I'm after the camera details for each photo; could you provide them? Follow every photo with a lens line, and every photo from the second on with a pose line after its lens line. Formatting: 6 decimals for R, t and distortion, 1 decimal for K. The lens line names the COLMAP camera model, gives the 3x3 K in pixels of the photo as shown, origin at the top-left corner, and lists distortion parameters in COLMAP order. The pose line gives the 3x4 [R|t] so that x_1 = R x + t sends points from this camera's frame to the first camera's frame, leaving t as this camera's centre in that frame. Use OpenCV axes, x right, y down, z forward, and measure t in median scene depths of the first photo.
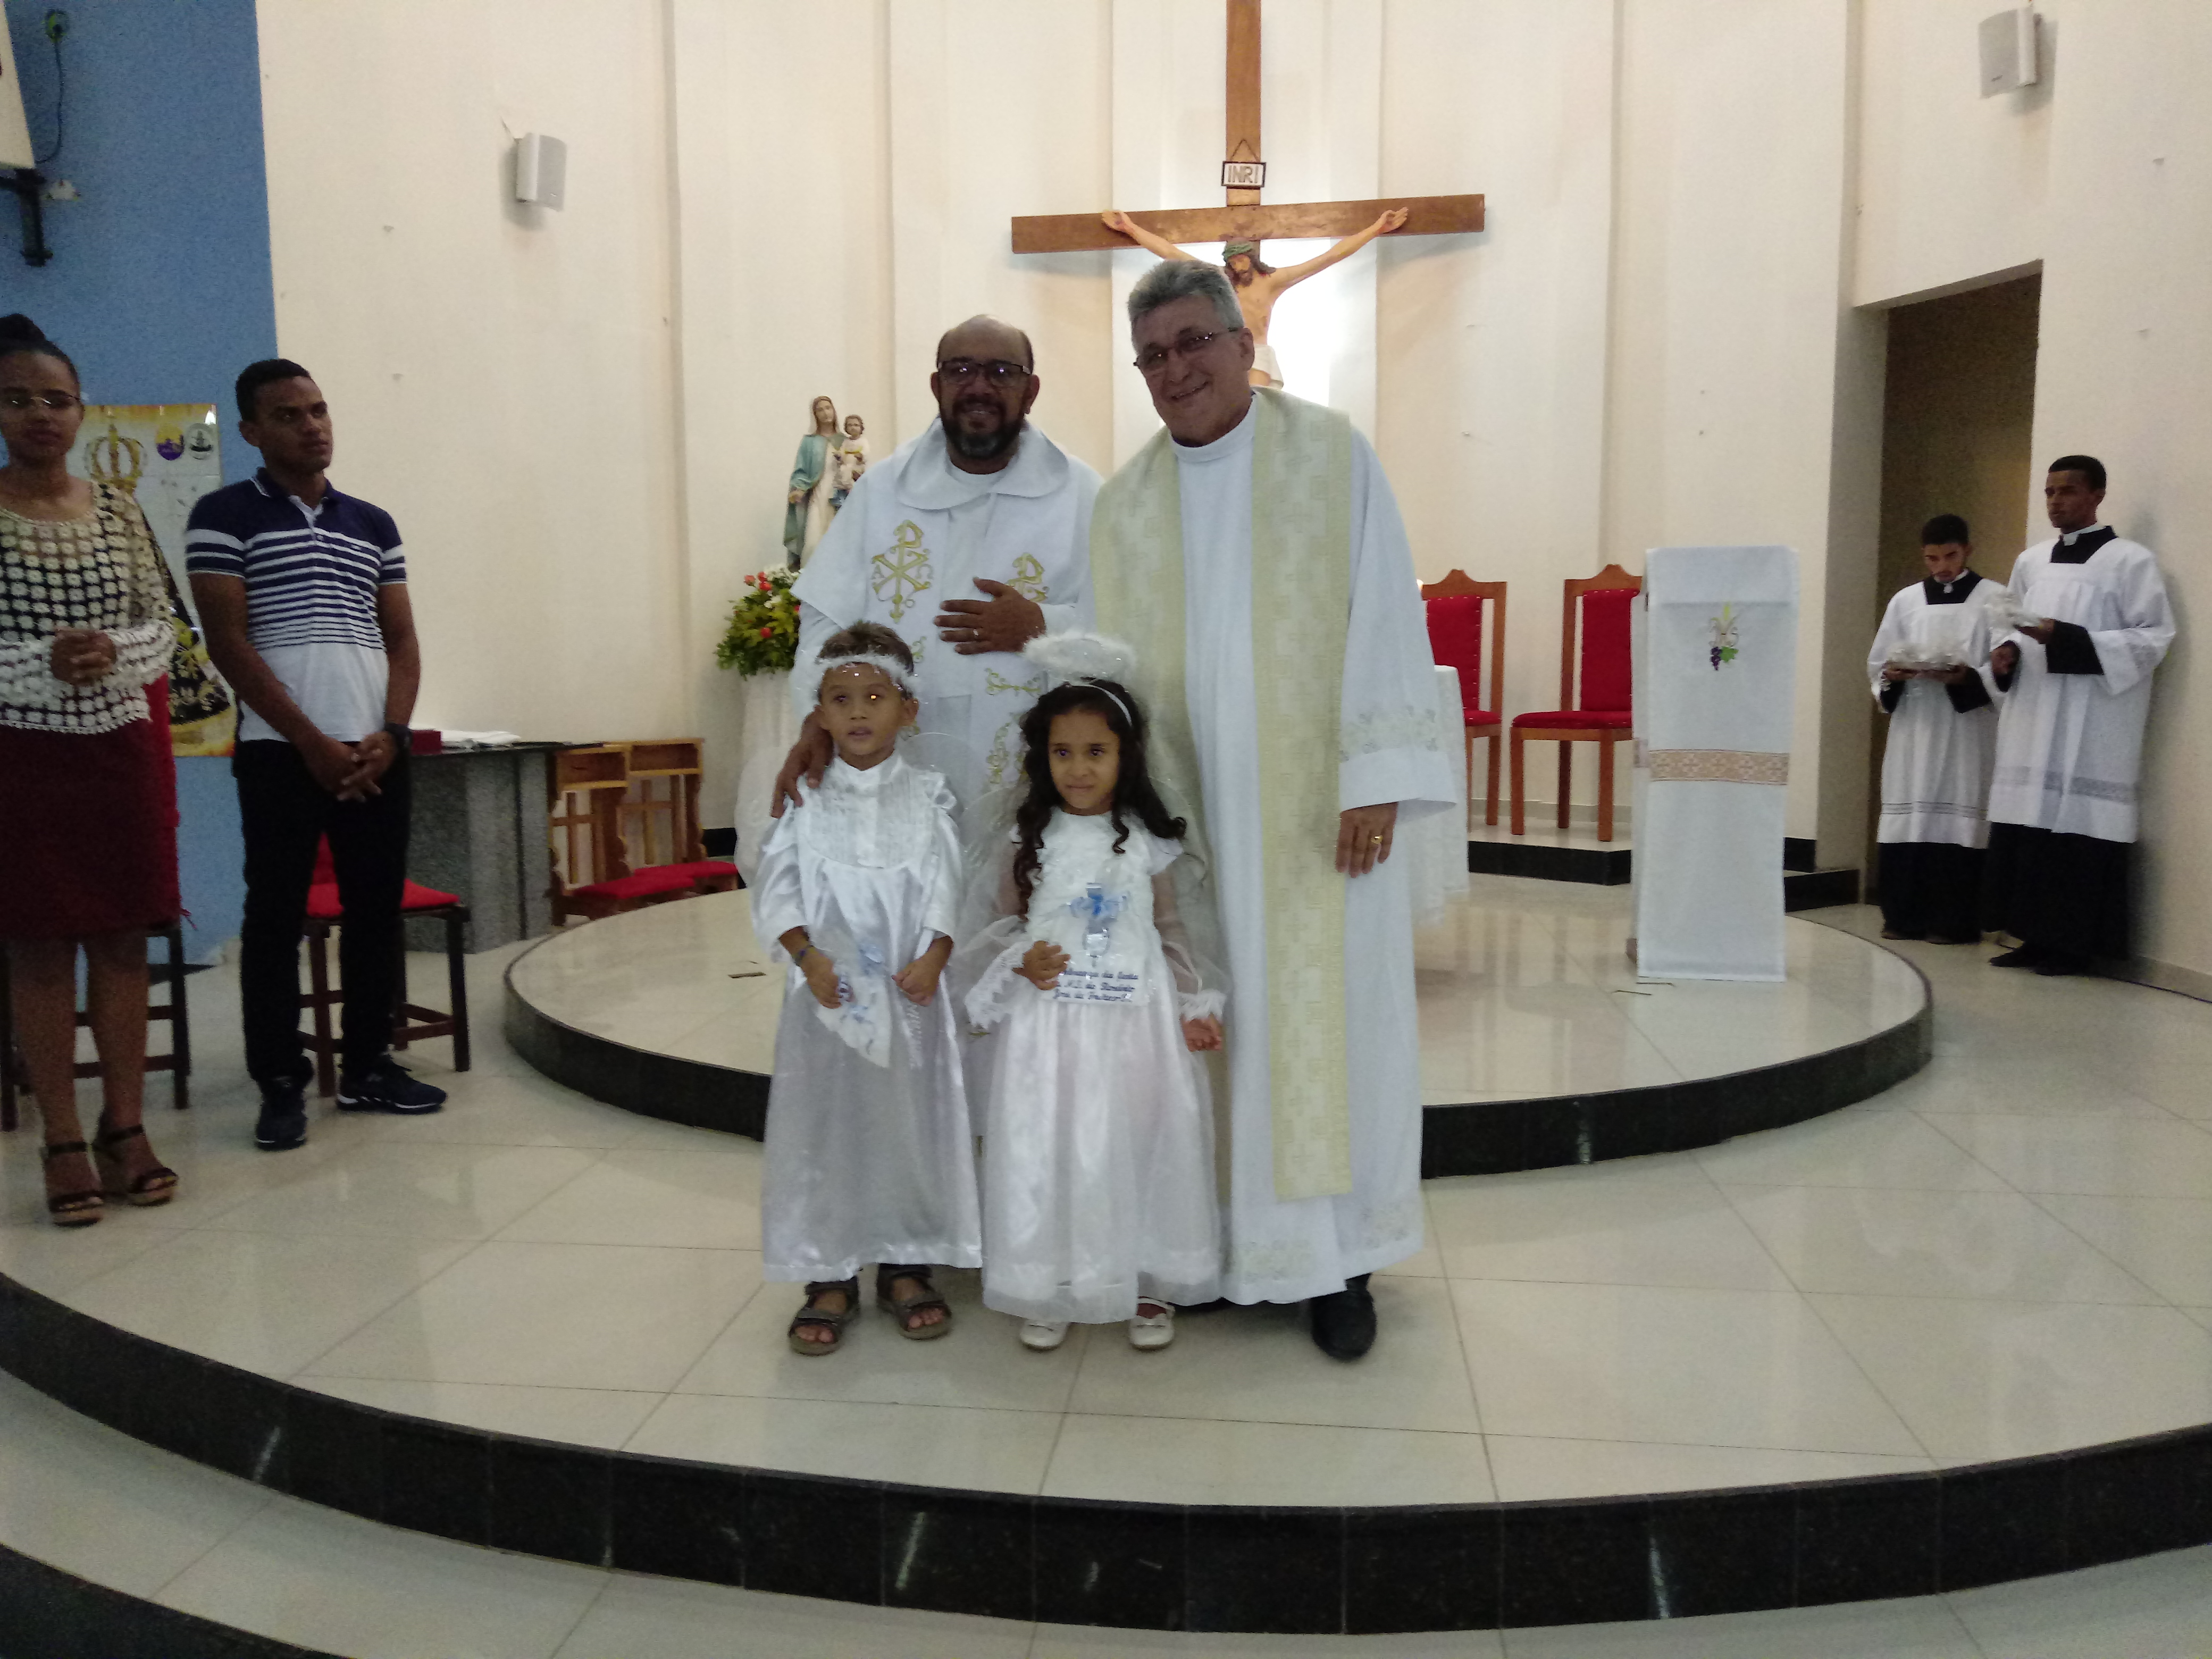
lens RADIAL K [[1650.3, 0, 1106.7], [0, 1650.3, 829.8], [0, 0, 1]] dist [0.008491, -0.007329]
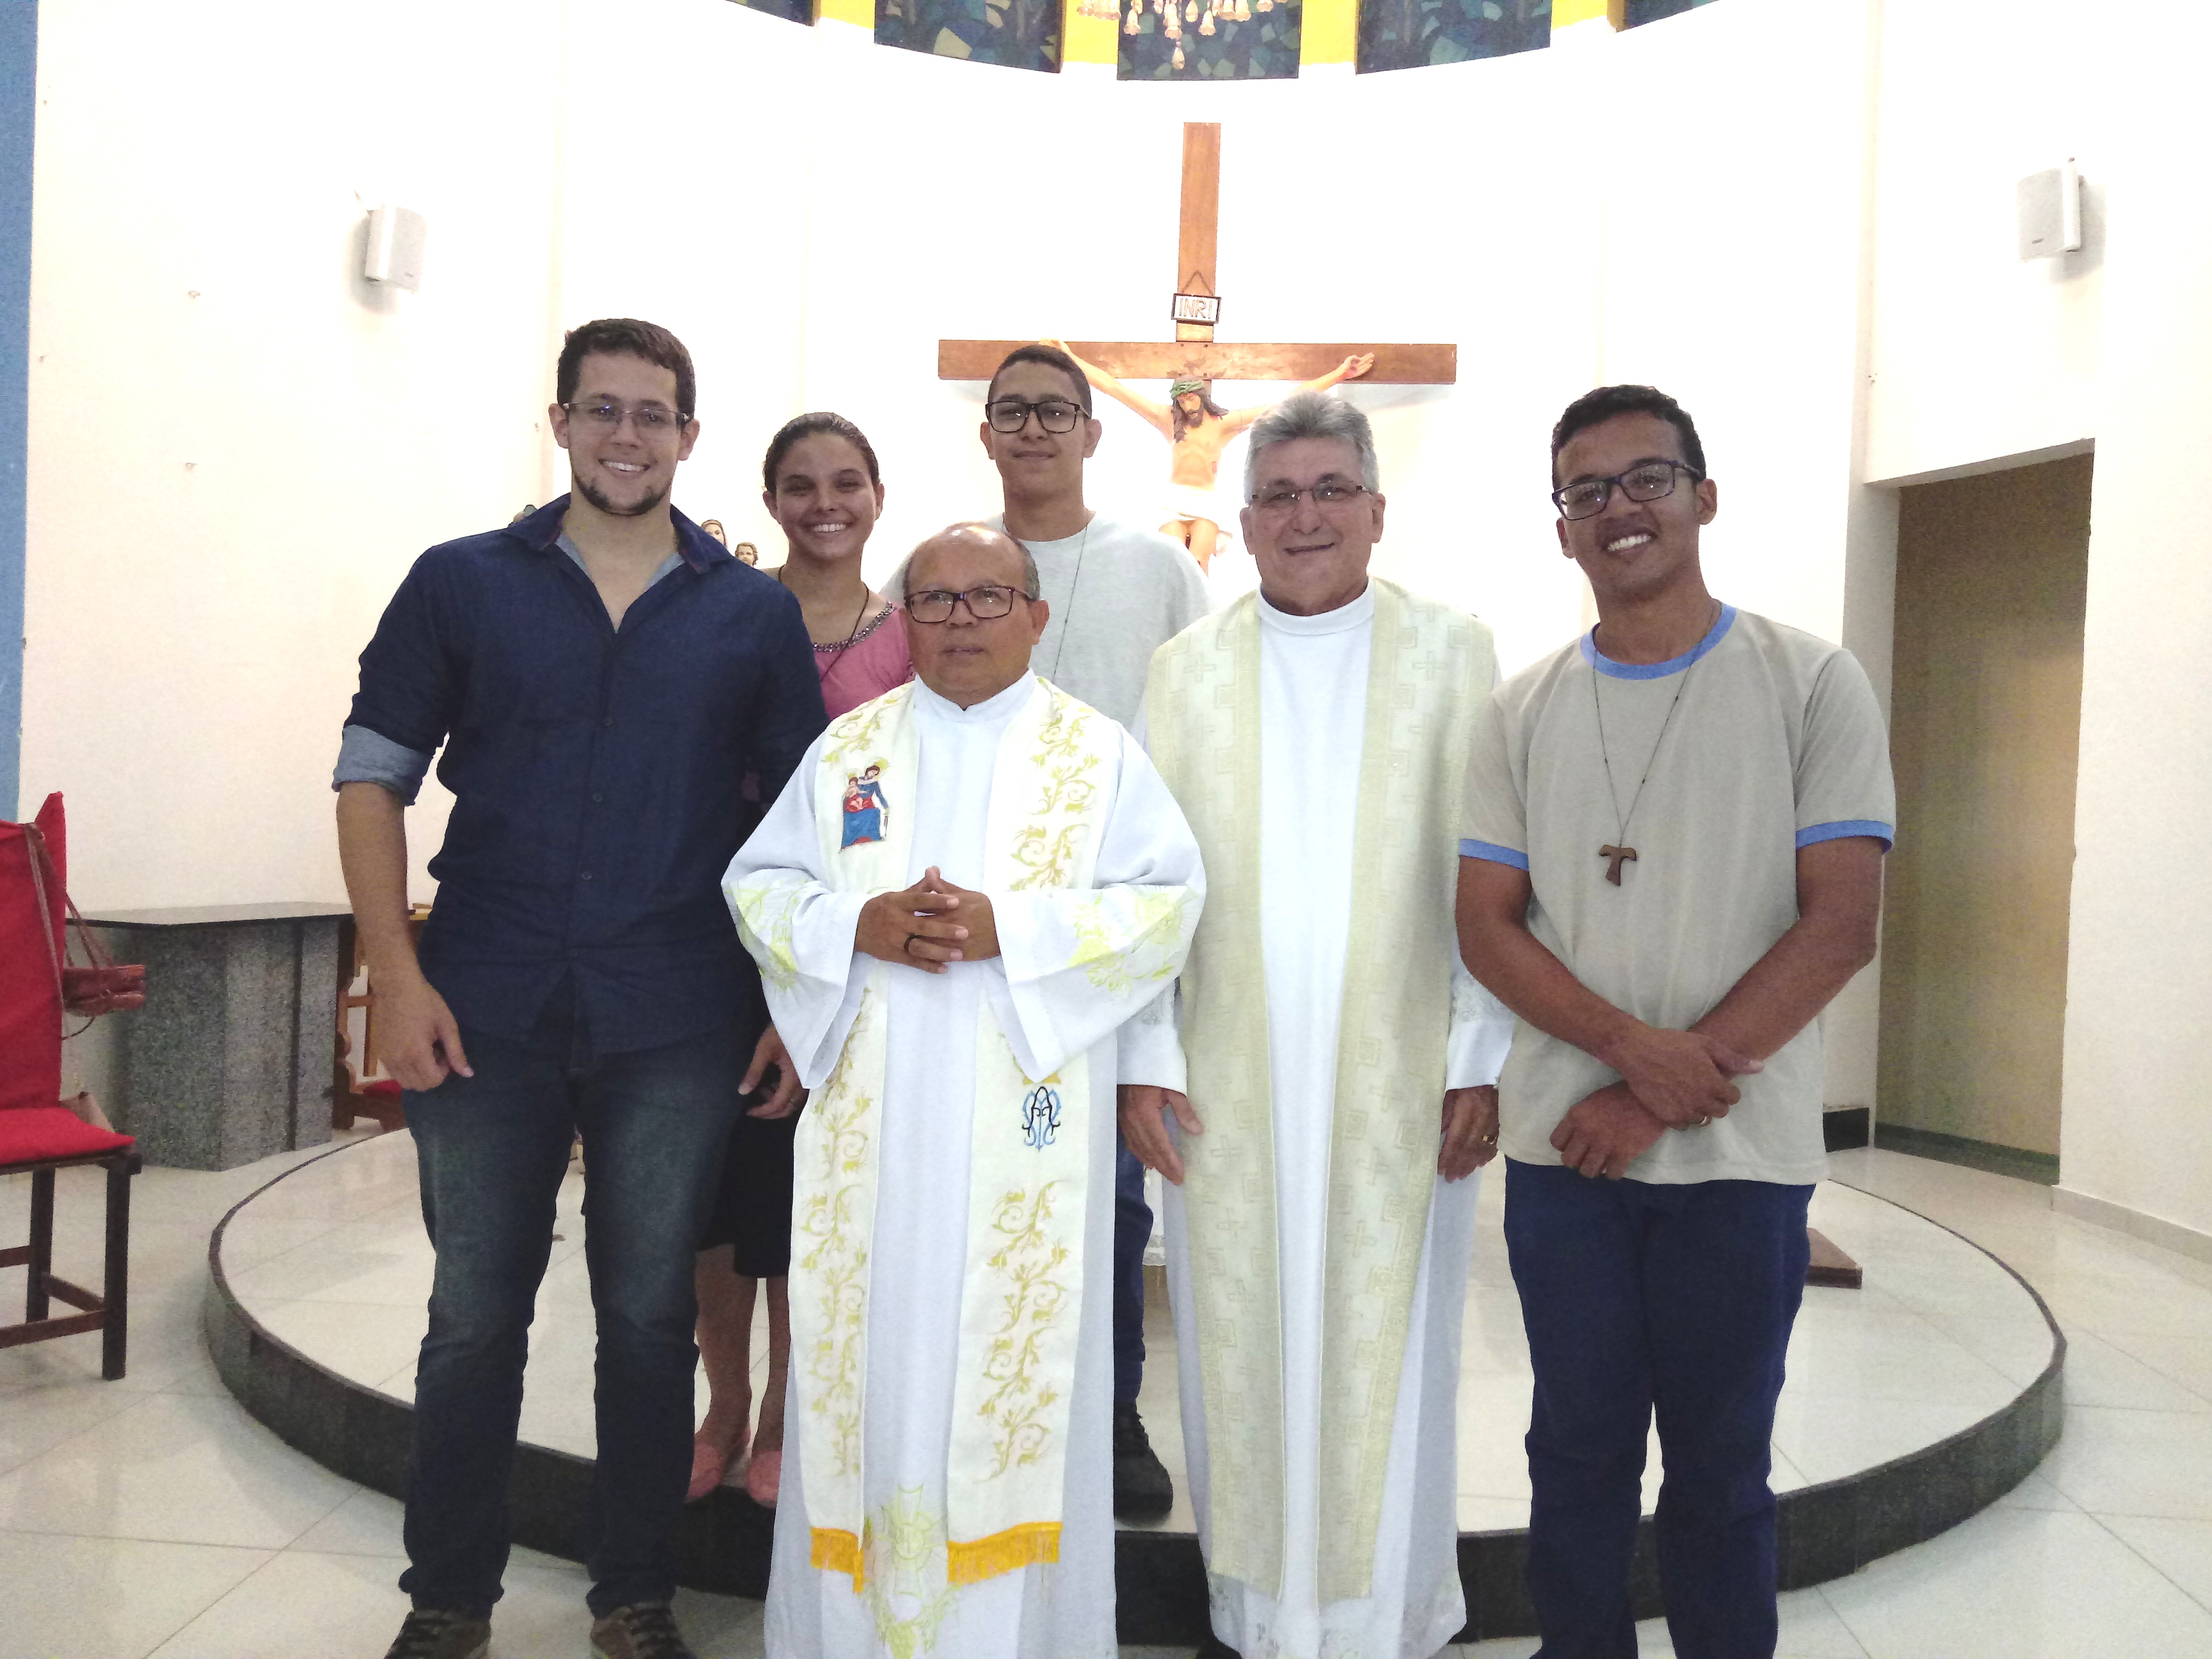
lens RADIAL K [[1650.3, 0, 1106.7], [0, 1650.3, 829.8], [0, 0, 1]] dist [0.008491, -0.007329]
pose [[0.997738, 0.043535, 0.051222, -0.000611], [-0.038693, 0.995009, -0.091979, -0.026536], [-0.054970, 0.089789, 0.994443, 0.132049]]
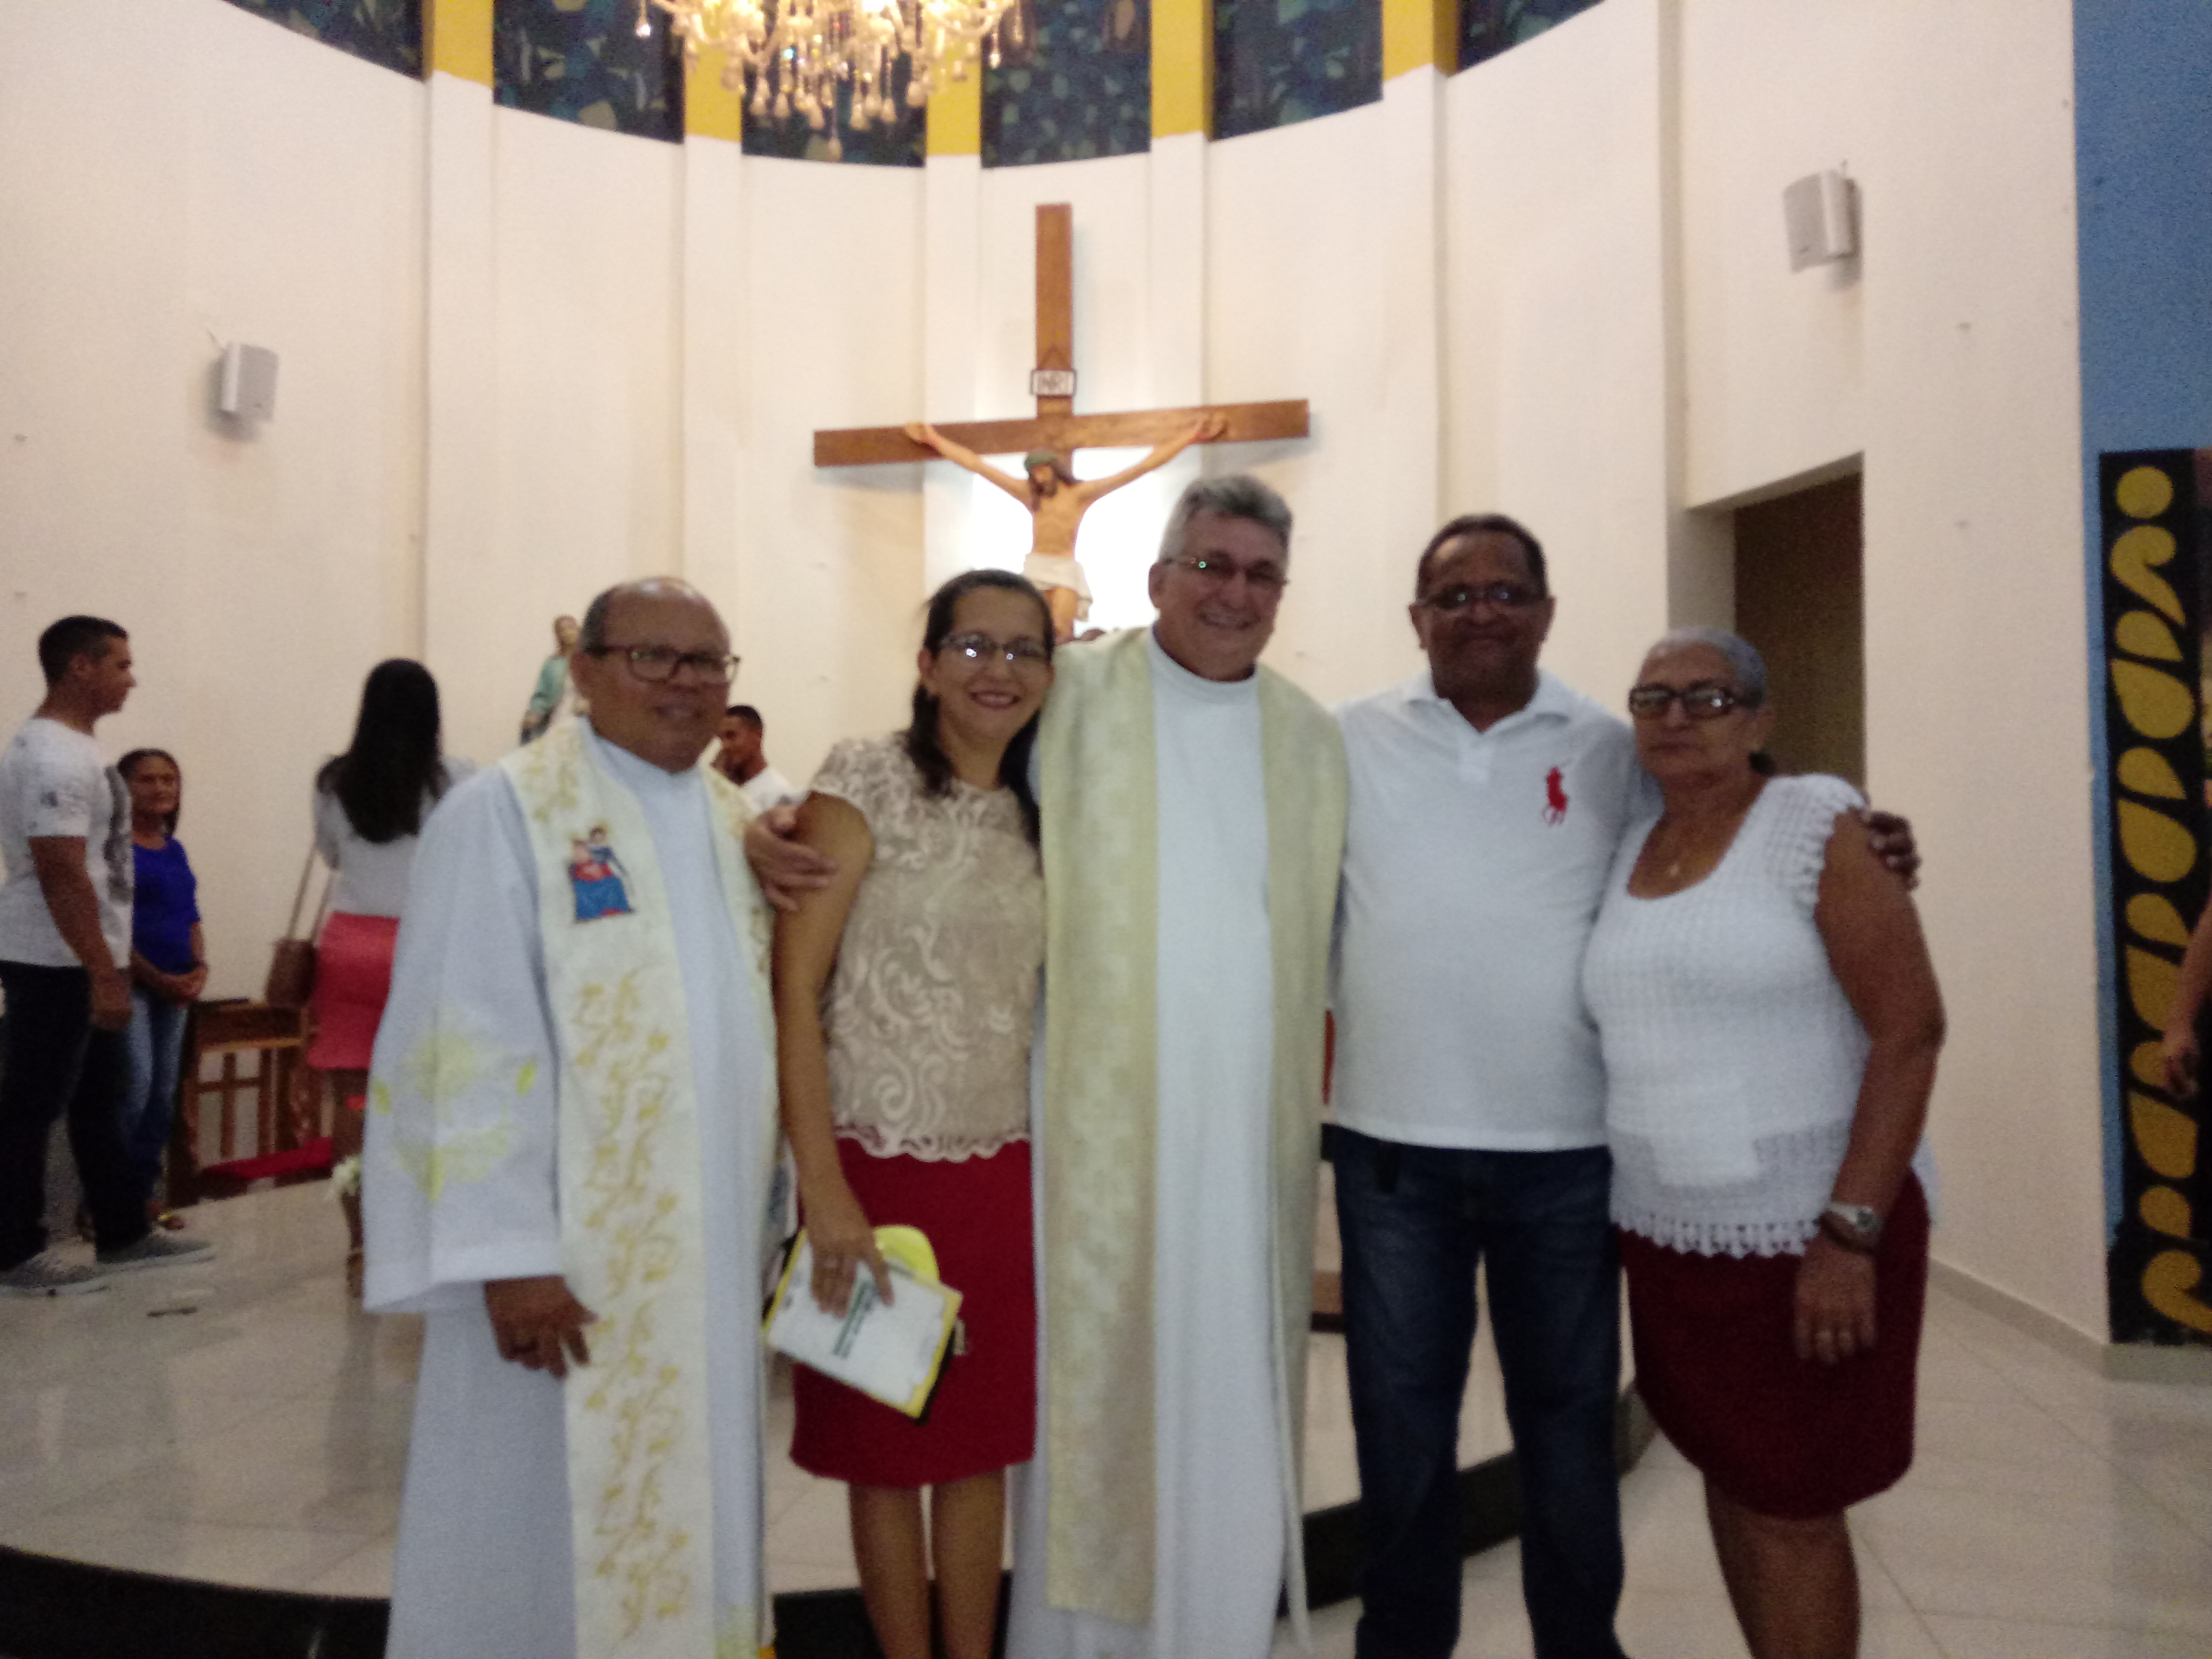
lens RADIAL K [[1636.9, 0, 1098.9], [0, 1636.9, 818.8], [0, 0, 1]] dist [0.030854, -0.000671]
pose [[0.998108, -0.000551, -0.061480, 0.180564], [-0.007948, 0.990414, -0.137902, -0.026393], [0.060967, 0.138129, 0.988536, 0.127376]]
